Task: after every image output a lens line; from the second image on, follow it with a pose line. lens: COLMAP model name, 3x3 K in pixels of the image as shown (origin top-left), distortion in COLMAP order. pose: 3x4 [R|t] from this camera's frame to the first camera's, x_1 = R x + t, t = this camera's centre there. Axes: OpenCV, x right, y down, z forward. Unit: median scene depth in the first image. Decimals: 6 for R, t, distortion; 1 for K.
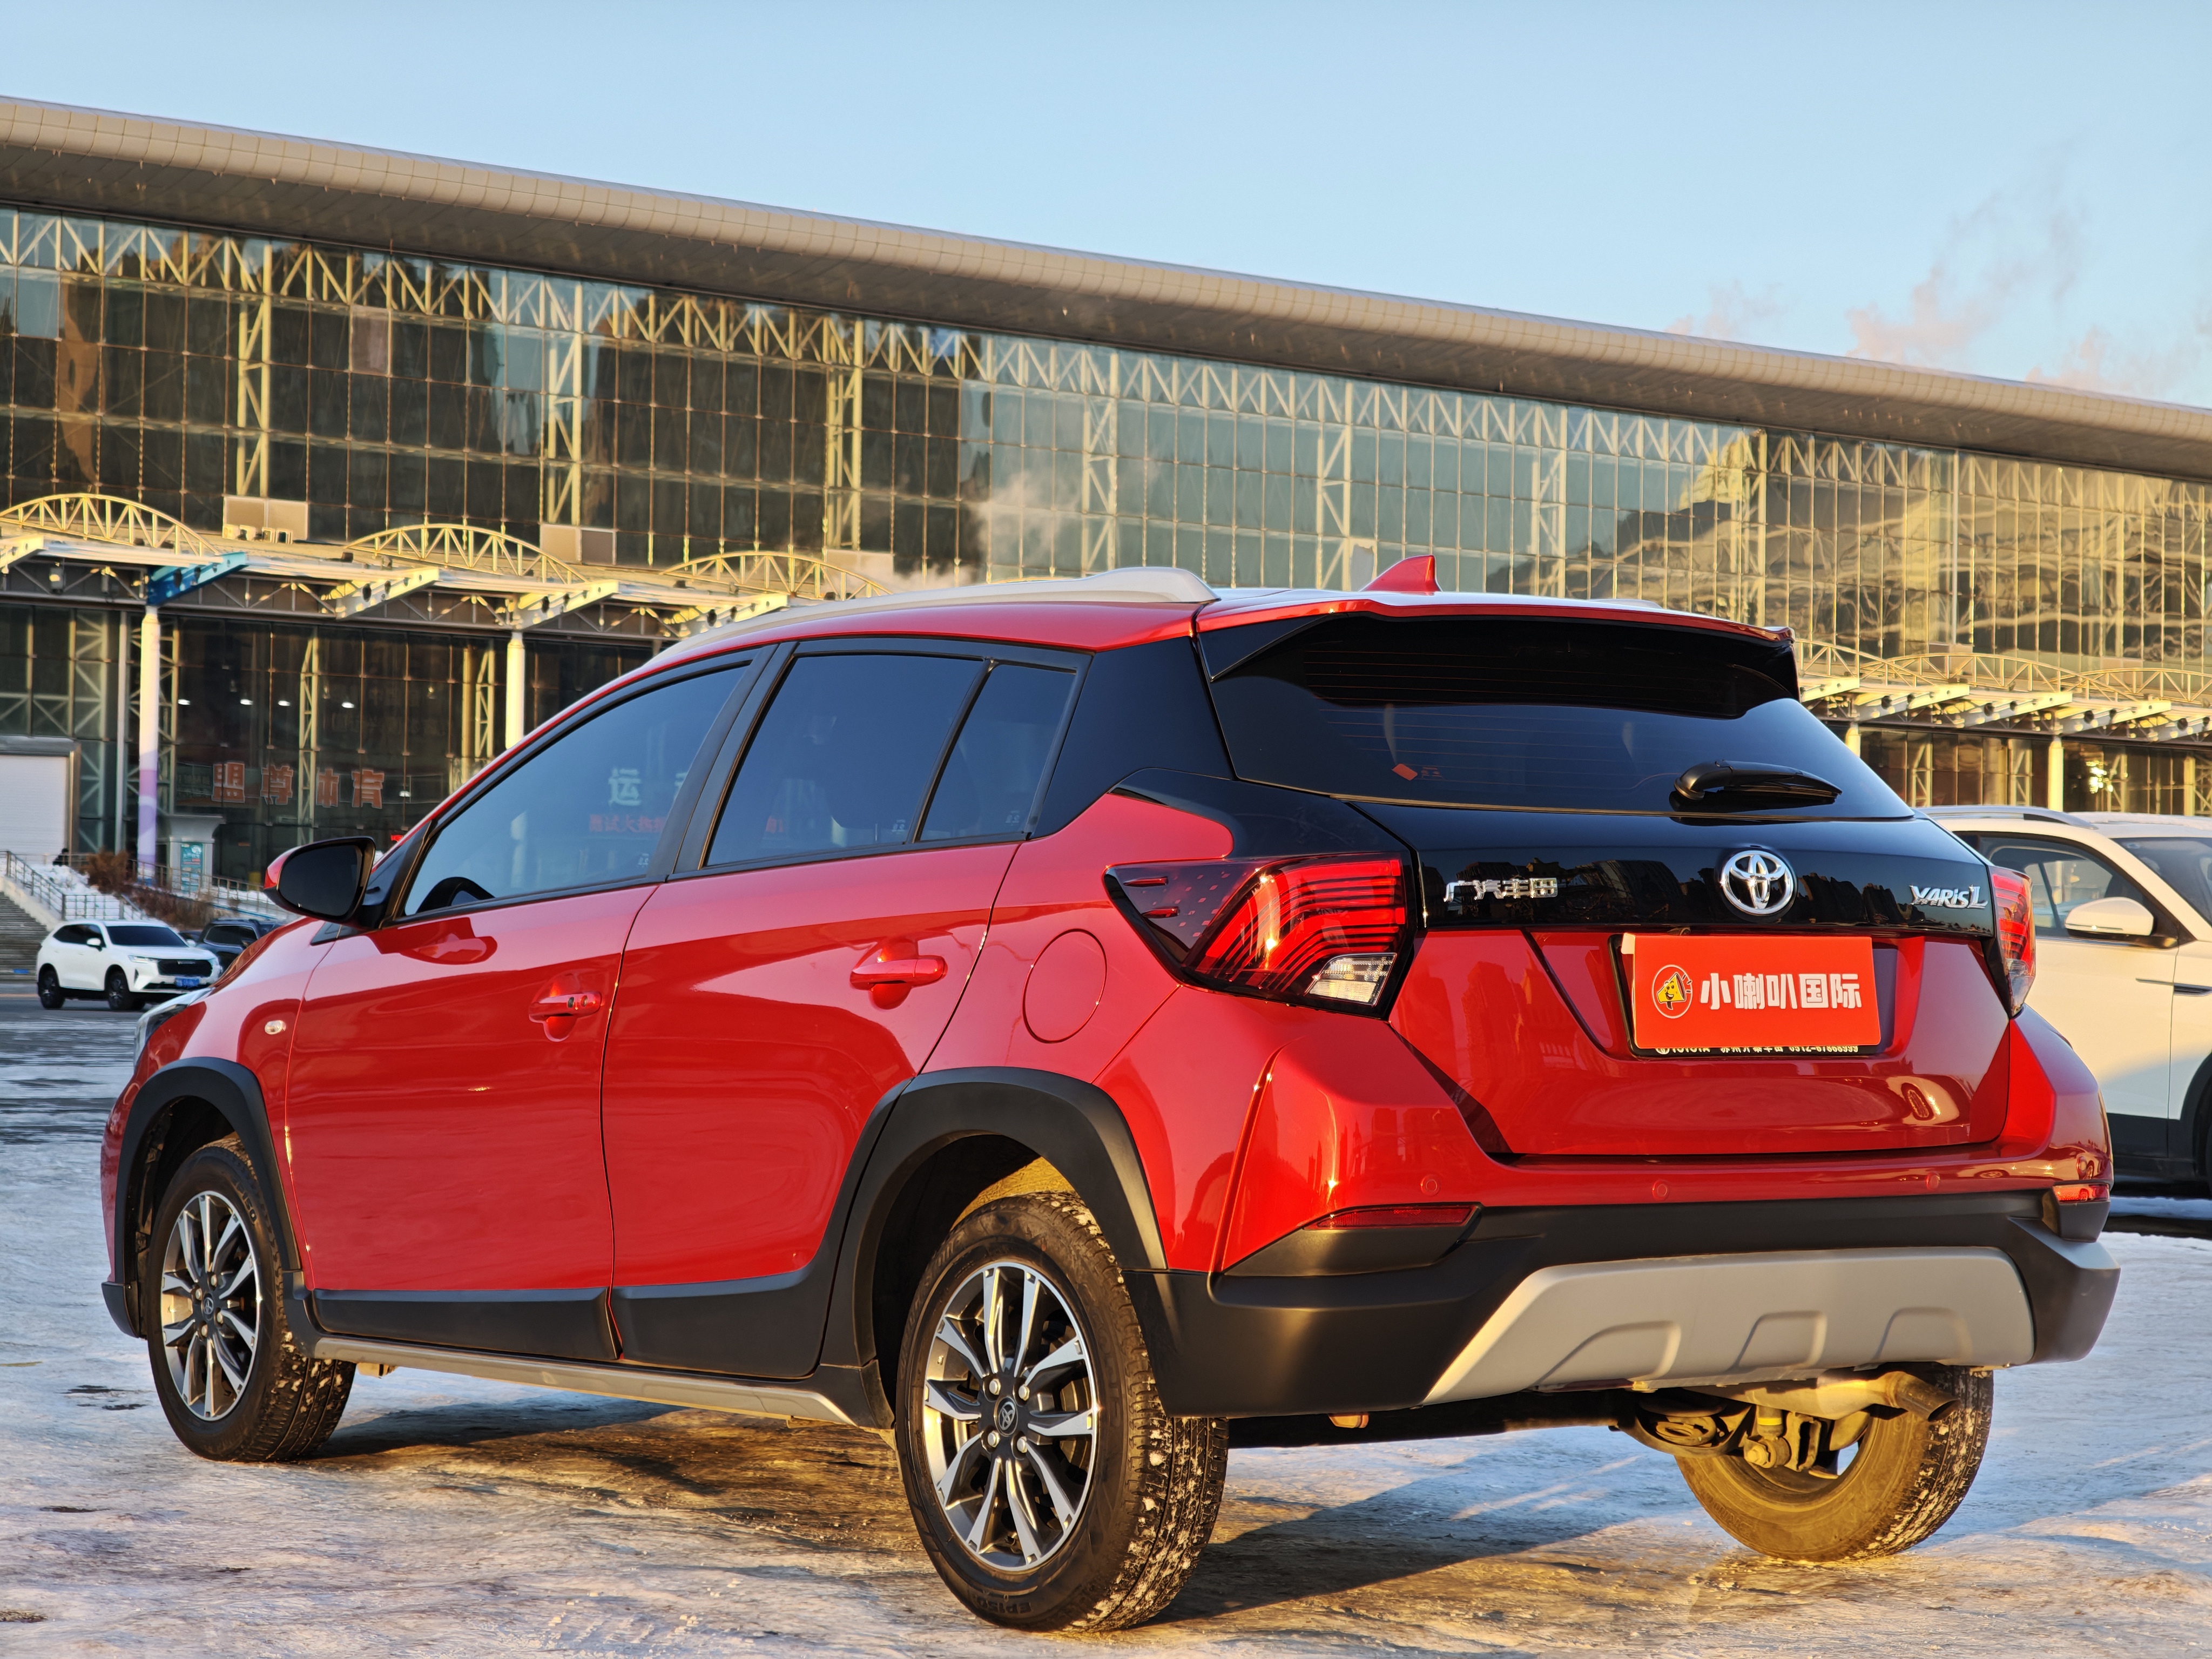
lens RADIAL K [[4430.4, 0, 1106.0], [0, 4430.4, 829.5], [0, 0, 1]] dist [0.052165, 0.215877]
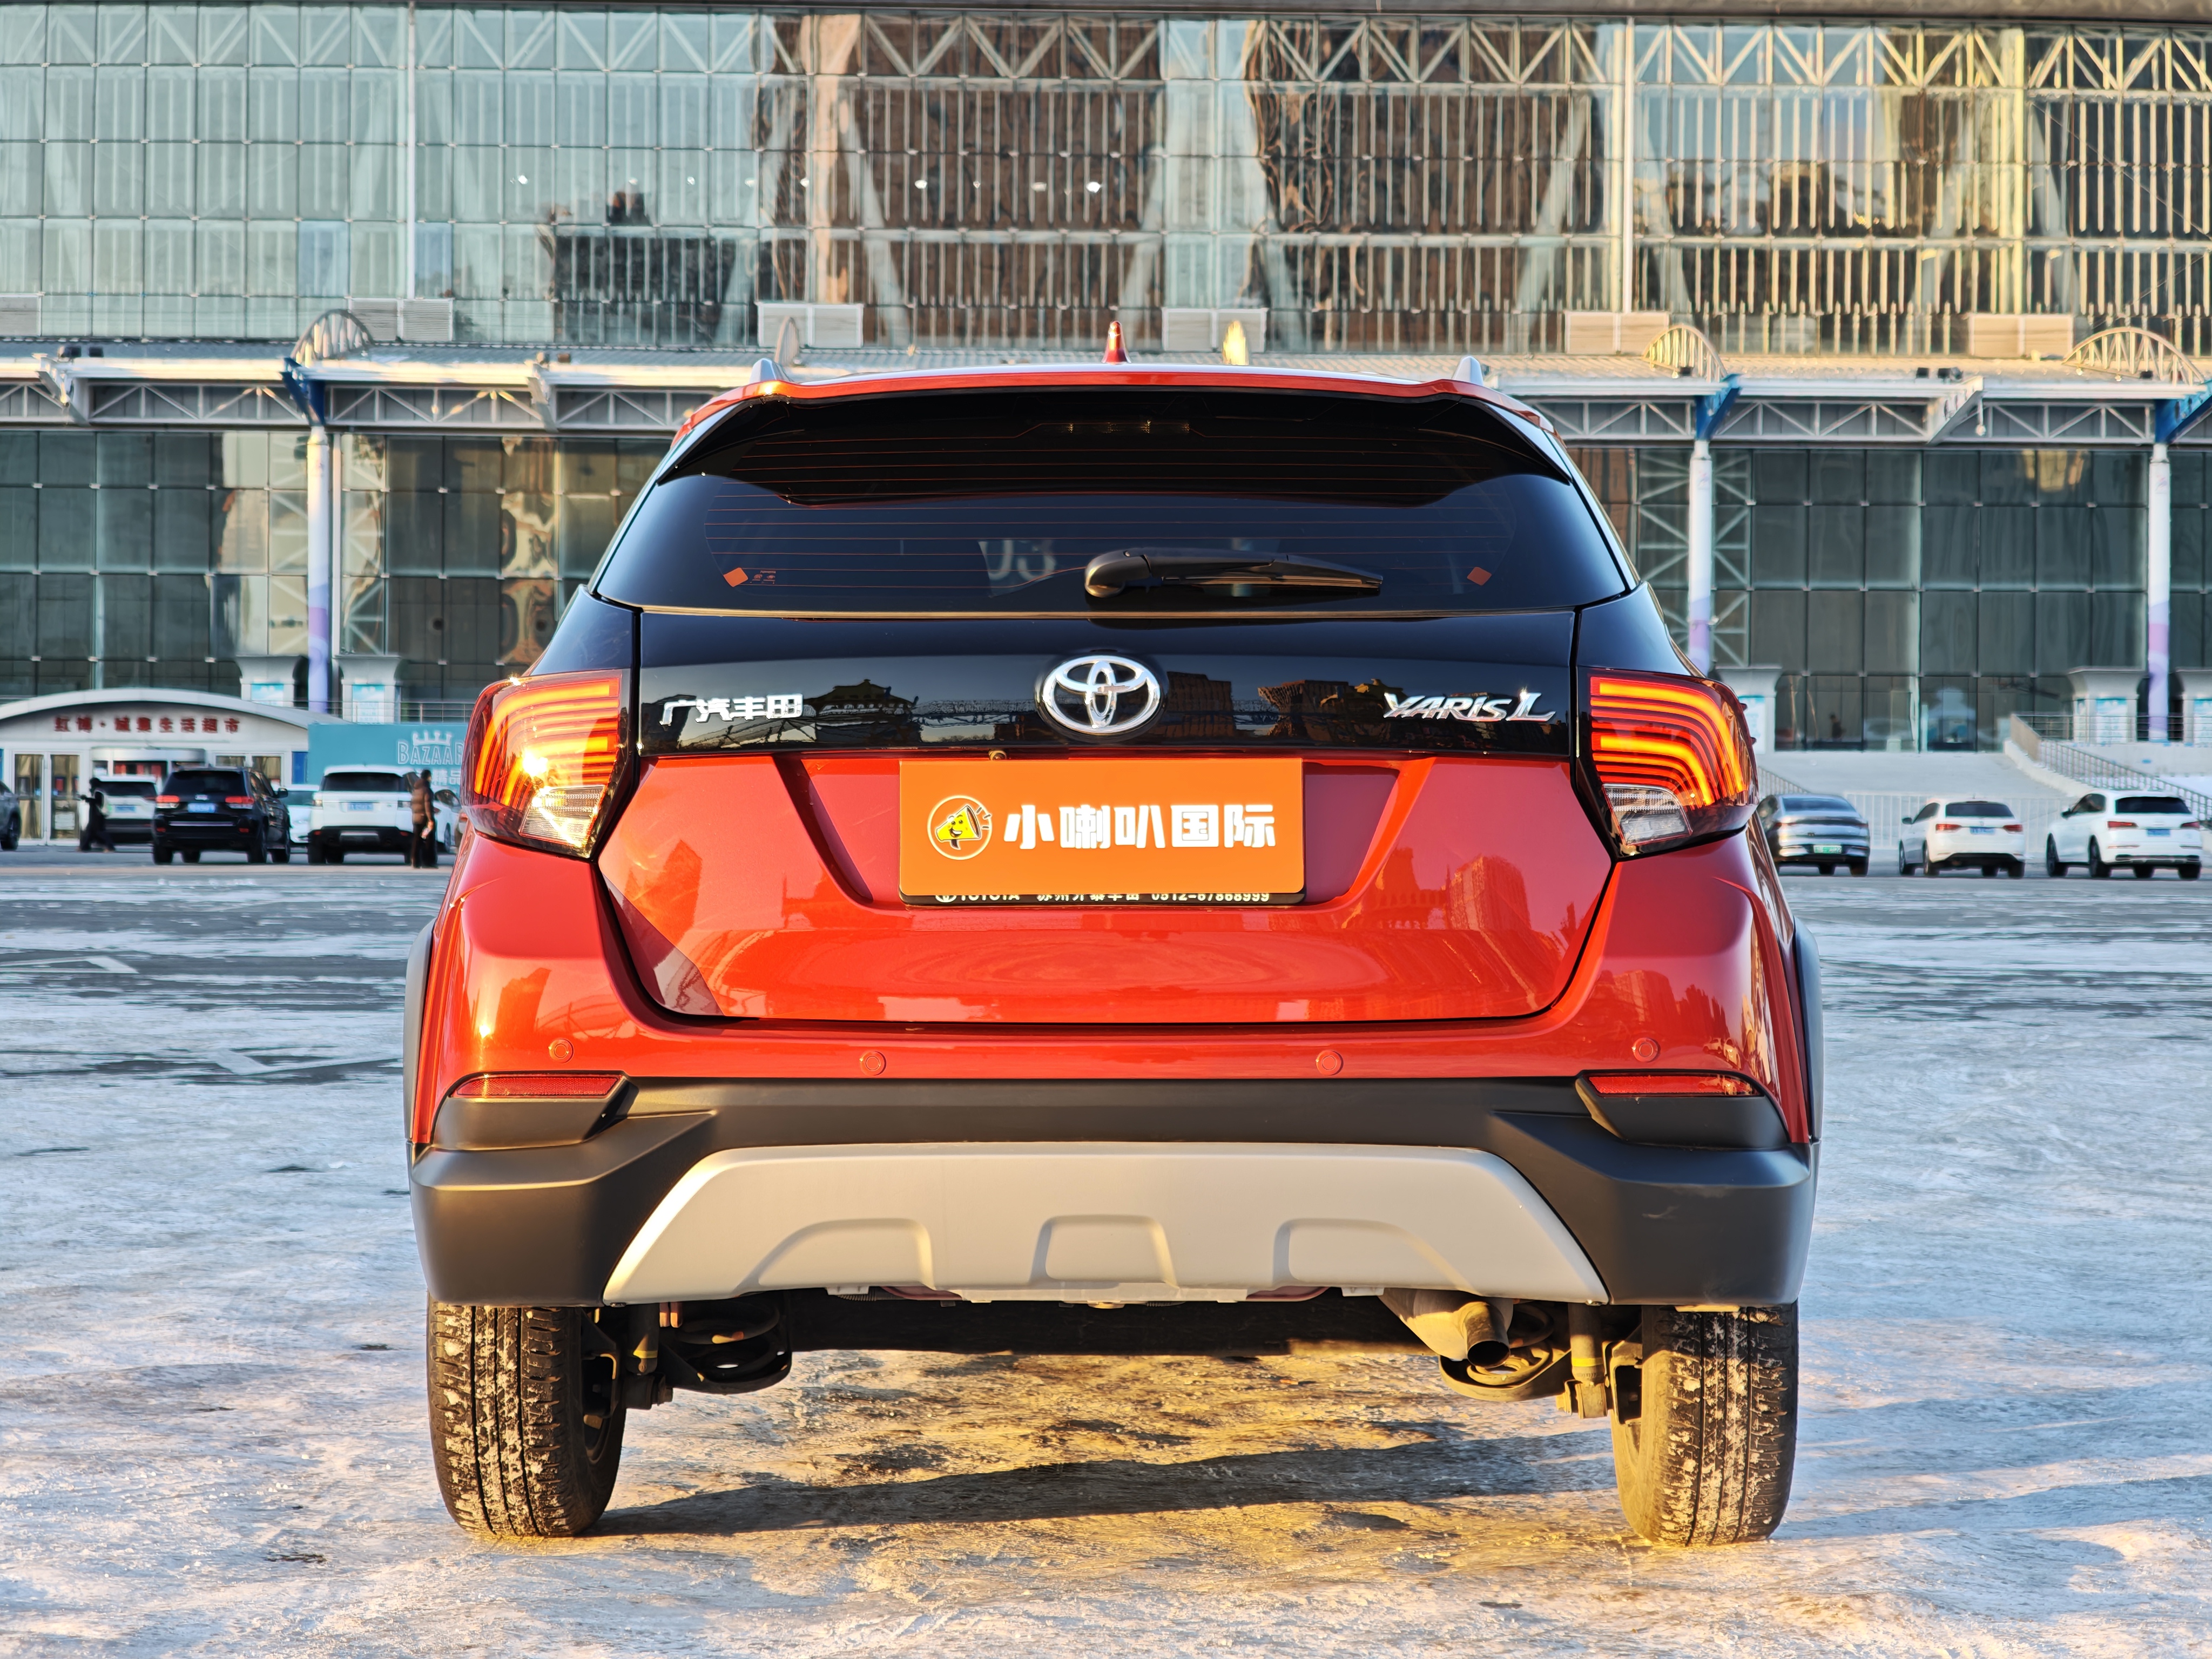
lens RADIAL K [[4599.0, 0, 1201.5], [0, 4599.0, 832.3], [0, 0, 1]] dist [0.427225, -4.078842]
pose [[0.799270, -0.006583, -0.600937, 0.677200], [0.023723, 0.999506, 0.020605, 0.020315], [0.600504, -0.030725, 0.799031, 0.326718]]
